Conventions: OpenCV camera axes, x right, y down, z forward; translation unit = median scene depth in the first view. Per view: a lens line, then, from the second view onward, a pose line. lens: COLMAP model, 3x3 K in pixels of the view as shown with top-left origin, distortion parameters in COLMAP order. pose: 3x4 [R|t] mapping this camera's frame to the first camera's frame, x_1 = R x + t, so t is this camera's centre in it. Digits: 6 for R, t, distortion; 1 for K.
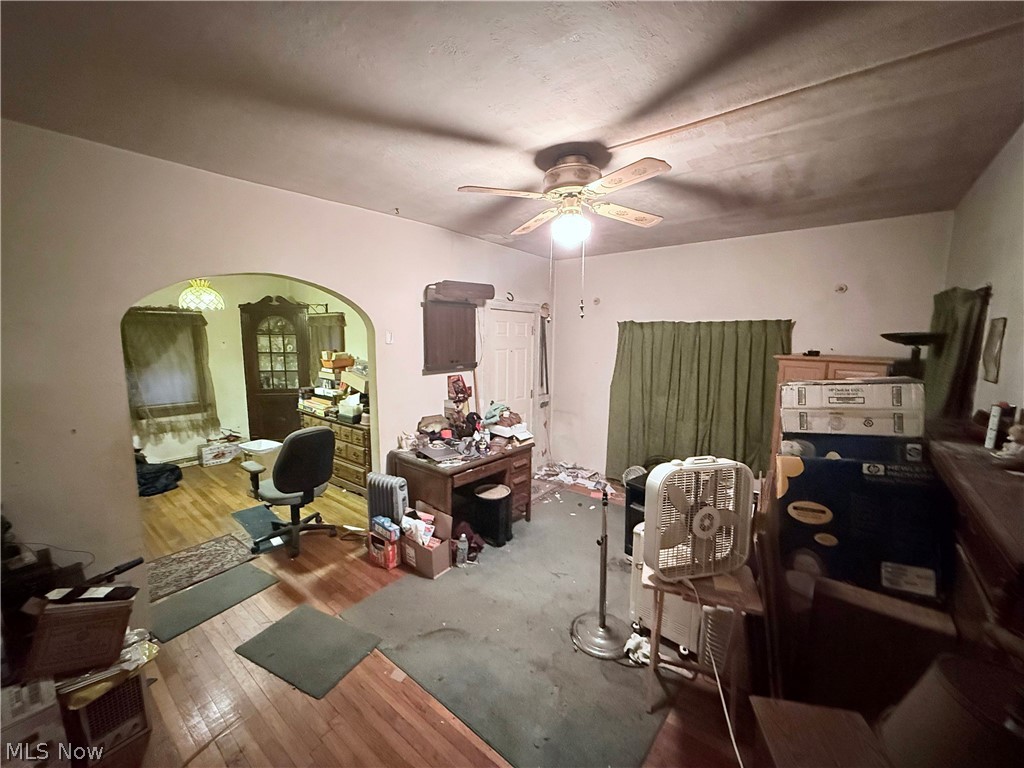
lens RADIAL K [[405.9, 0, 508.4], [0, 405.9, 385.6], [0, 0, 1]] dist [0.000892, 0.000039]
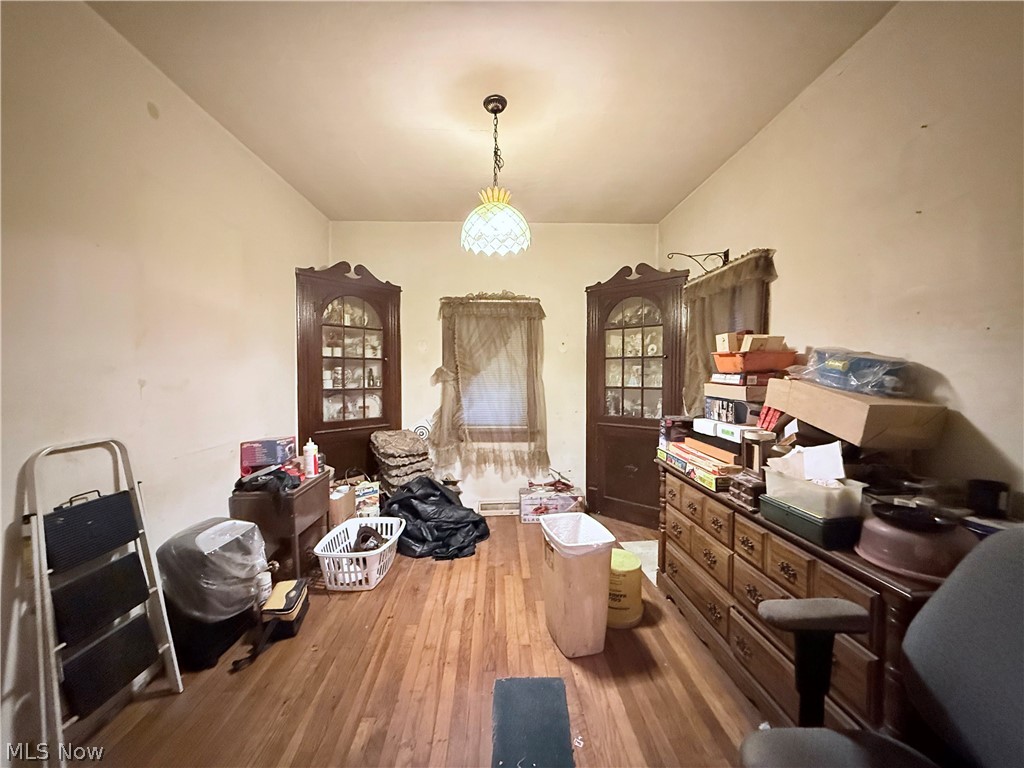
lens RADIAL K [[405.9, 0, 508.4], [0, 405.9, 385.6], [0, 0, 1]] dist [0.000892, 0.000039]
pose [[0.660285, 0.016336, -0.750837, -0.264855], [-0.088813, 0.994447, -0.056466, 0.012982], [0.745745, 0.103968, 0.658069, 0.525964]]
